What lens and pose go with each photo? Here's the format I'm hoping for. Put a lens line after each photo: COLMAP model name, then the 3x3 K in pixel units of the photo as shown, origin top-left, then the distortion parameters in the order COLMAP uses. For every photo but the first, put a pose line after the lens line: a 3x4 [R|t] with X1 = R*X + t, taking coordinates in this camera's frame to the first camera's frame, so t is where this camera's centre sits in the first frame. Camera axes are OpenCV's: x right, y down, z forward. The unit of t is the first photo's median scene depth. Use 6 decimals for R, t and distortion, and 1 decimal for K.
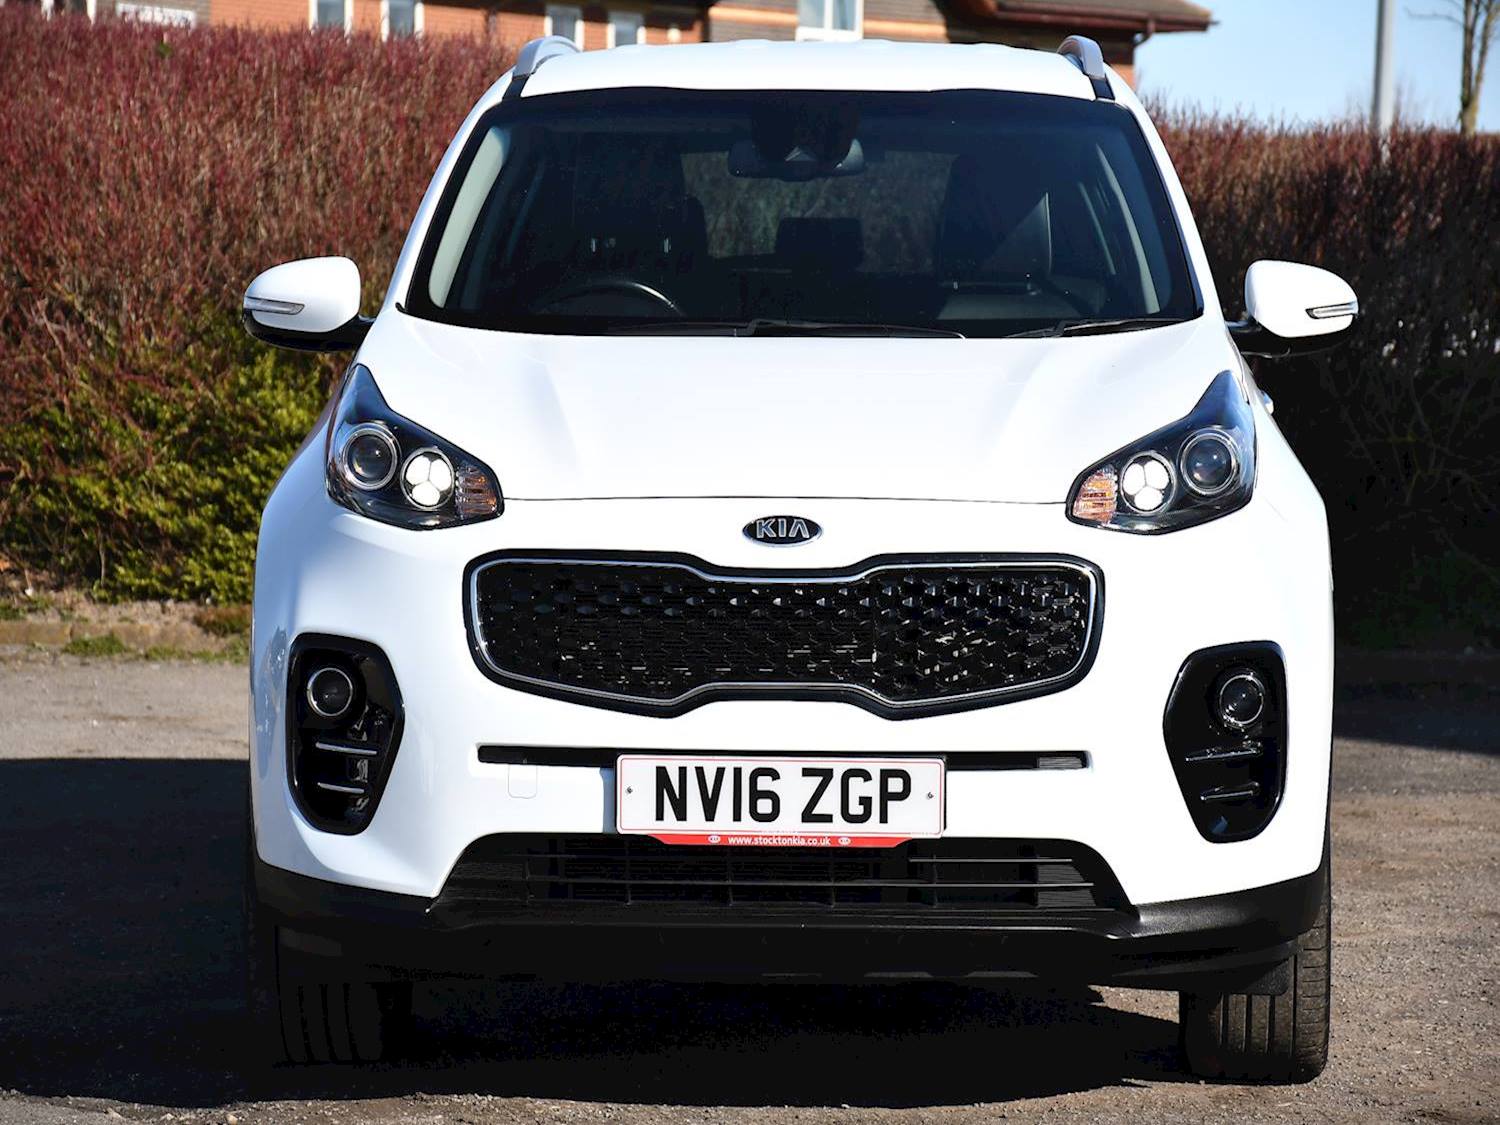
lens RADIAL K [[5903.9, 0, 750.0], [0, 5903.9, 562.5], [0, 0, 1]] dist [-0.232239, 44.898429]
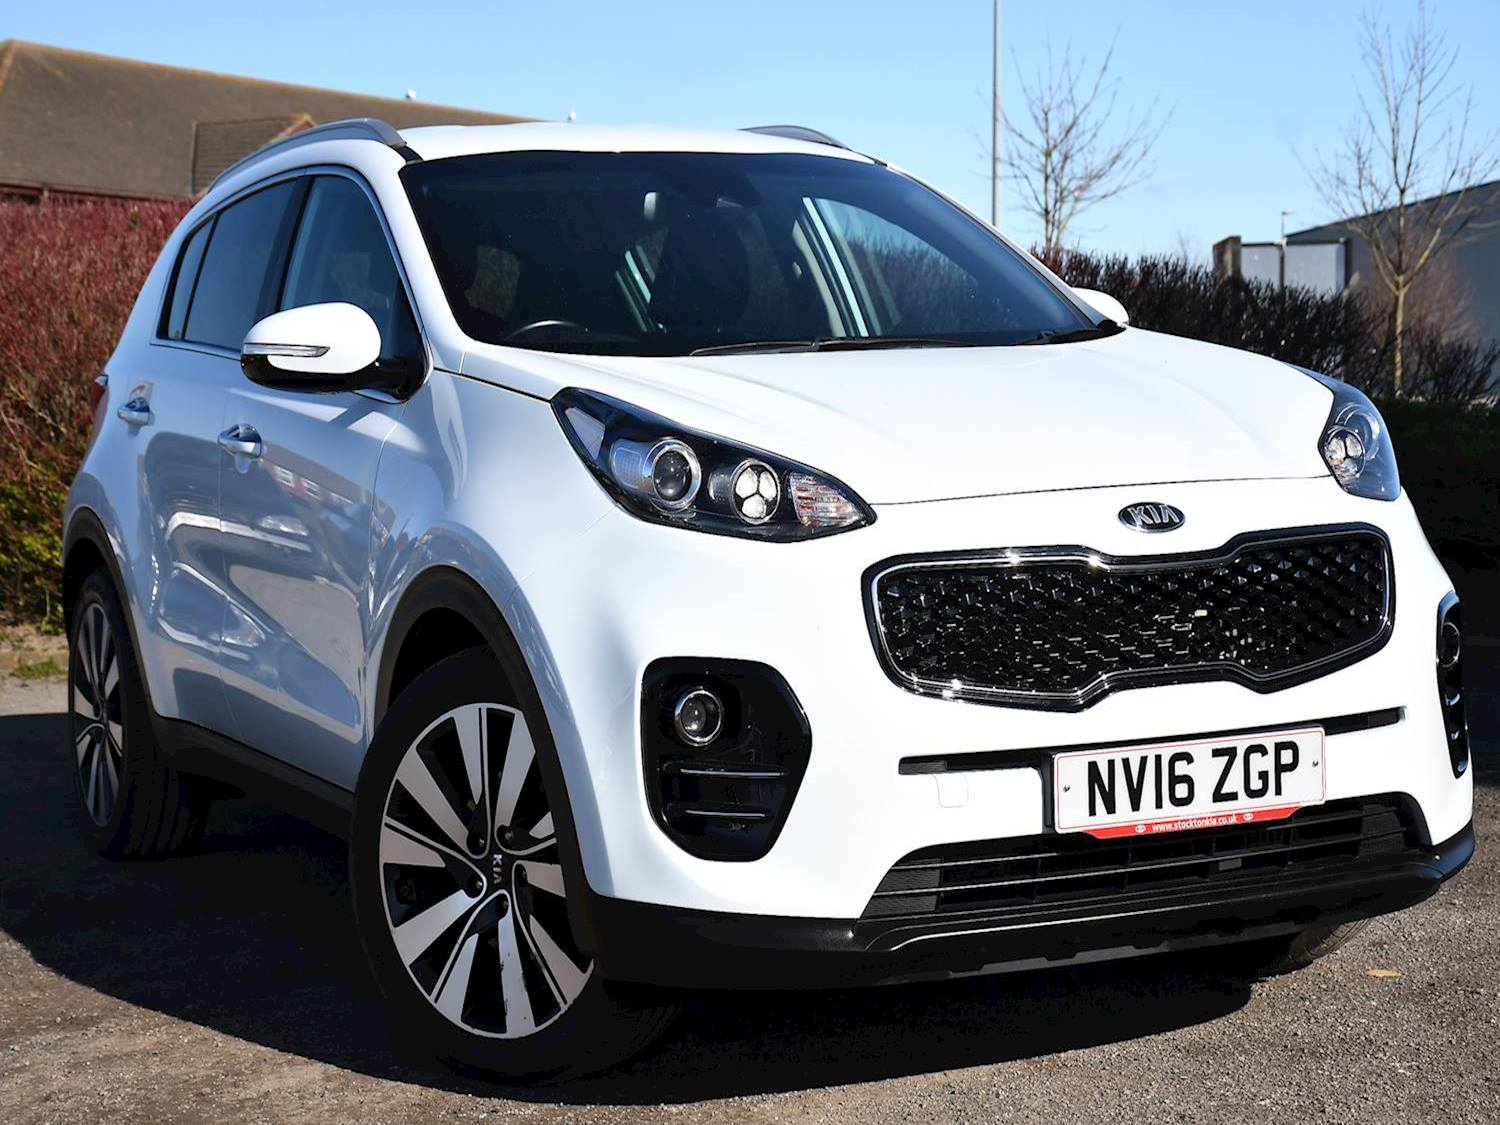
lens RADIAL K [[2714.5, 0, 750.0], [0, 2714.5, 562.5], [0, 0, 1]] dist [0.039030, 0.013064]
pose [[0.951828, -0.073373, 0.297725, -0.201652], [0.072106, 0.997280, 0.015252, -0.009716], [-0.298035, 0.006951, 0.954530, 0.578989]]
